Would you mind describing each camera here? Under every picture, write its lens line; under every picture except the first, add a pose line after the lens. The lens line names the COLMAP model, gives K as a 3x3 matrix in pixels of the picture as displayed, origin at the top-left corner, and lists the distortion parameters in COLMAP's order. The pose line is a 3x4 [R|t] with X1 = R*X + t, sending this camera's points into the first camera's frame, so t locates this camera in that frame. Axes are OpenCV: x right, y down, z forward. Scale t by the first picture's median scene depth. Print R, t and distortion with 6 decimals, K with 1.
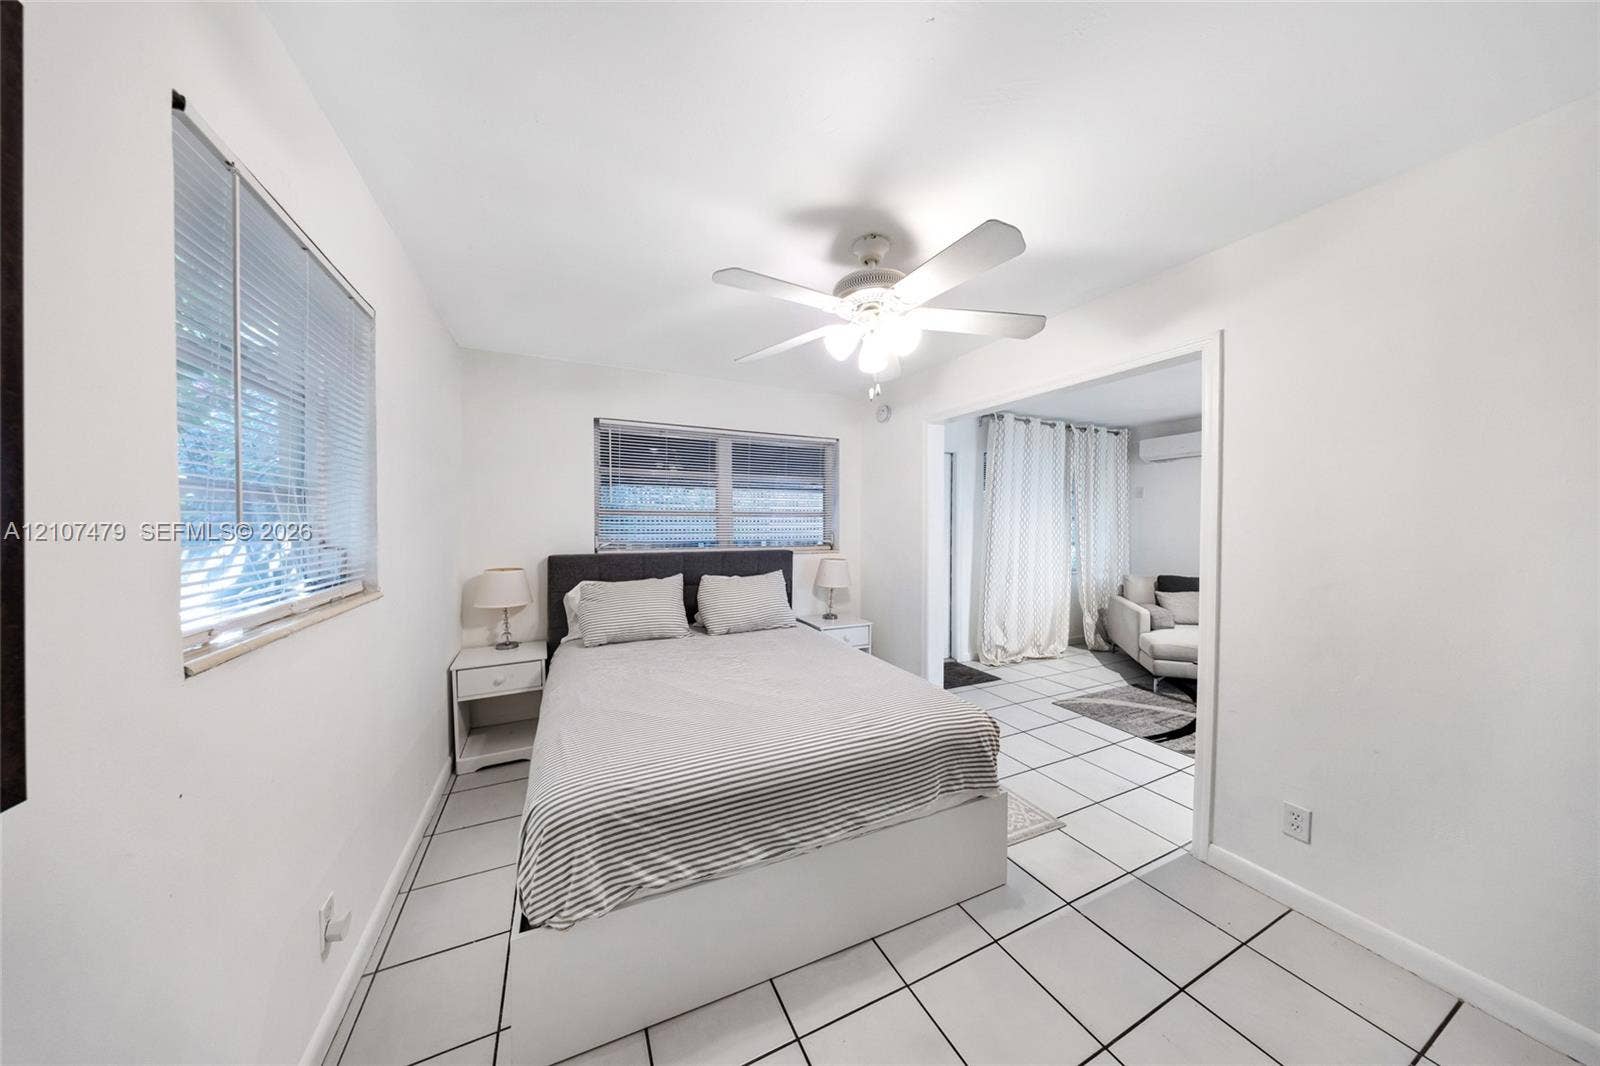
lens RADIAL K [[472.1, 0, 810.6], [0, 472.1, 536.6], [0, 0, 1]] dist [-0.007622, 0.001019]
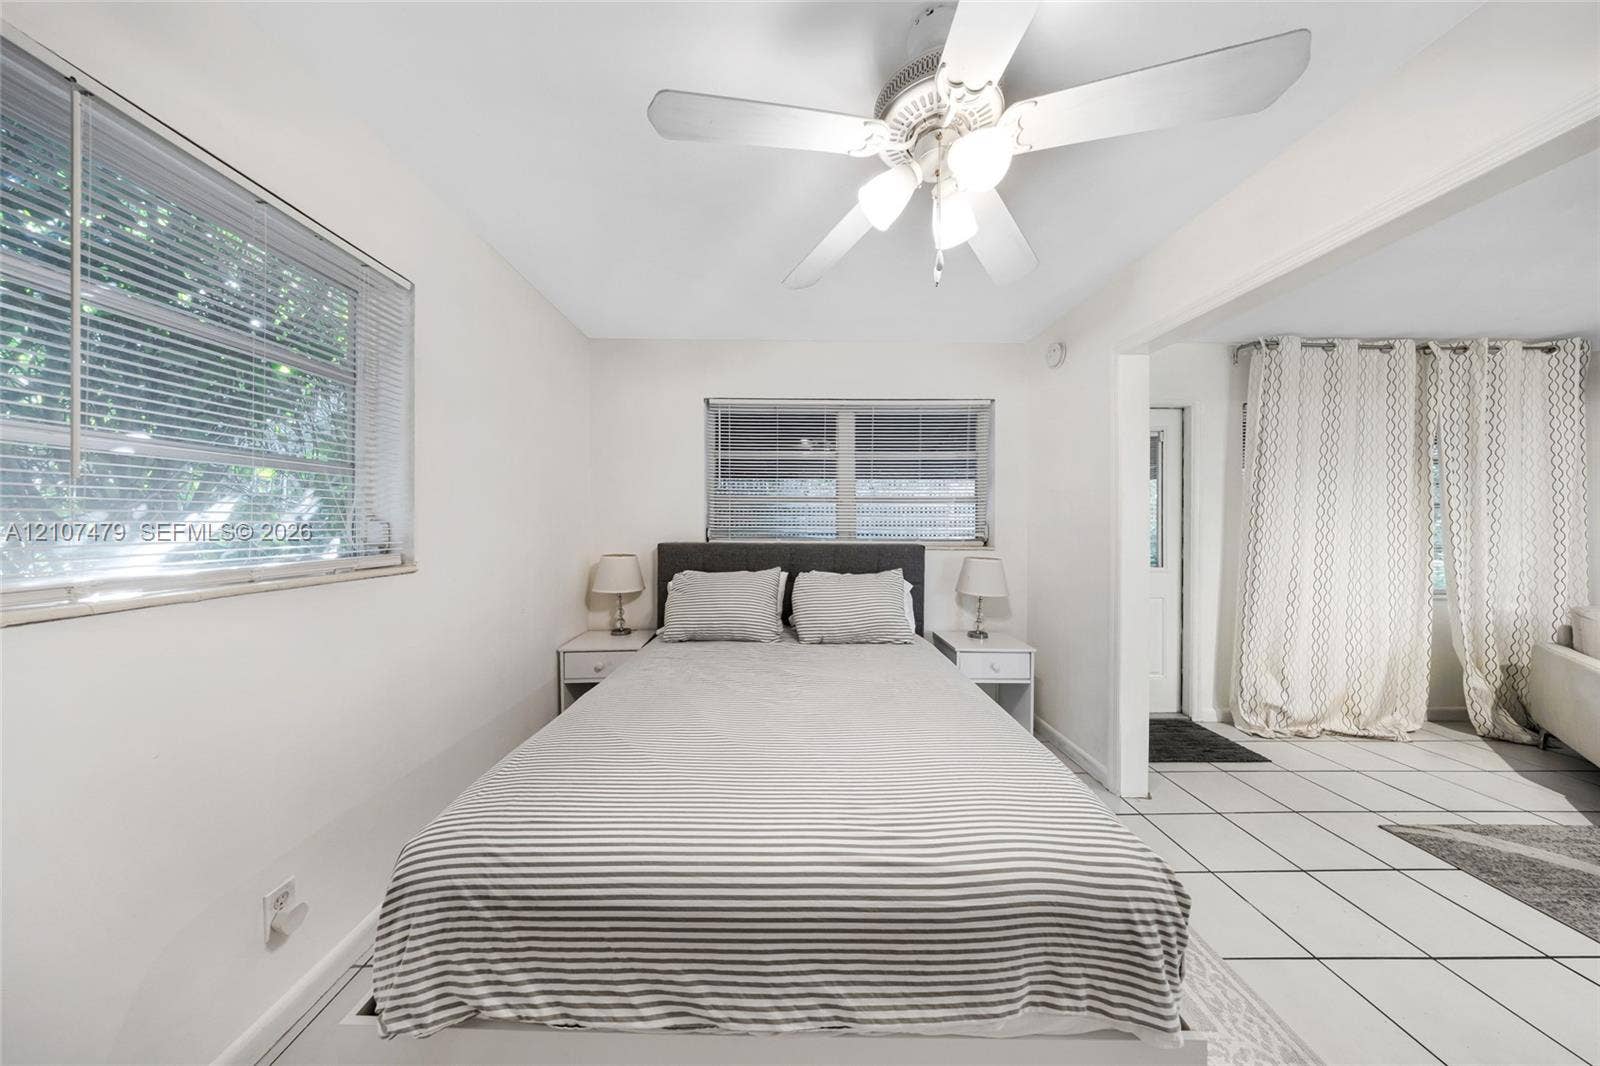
lens RADIAL K [[472.1, 0, 836.2], [0, 472.1, 530.6], [0, 0, 1]] dist [-0.007622, 0.001019]
pose [[0.914560, 0.007406, -0.404383, 0.141916], [-0.016487, 0.999684, -0.018980, 0.022725], [0.404115, 0.024025, 0.914393, 0.218942]]
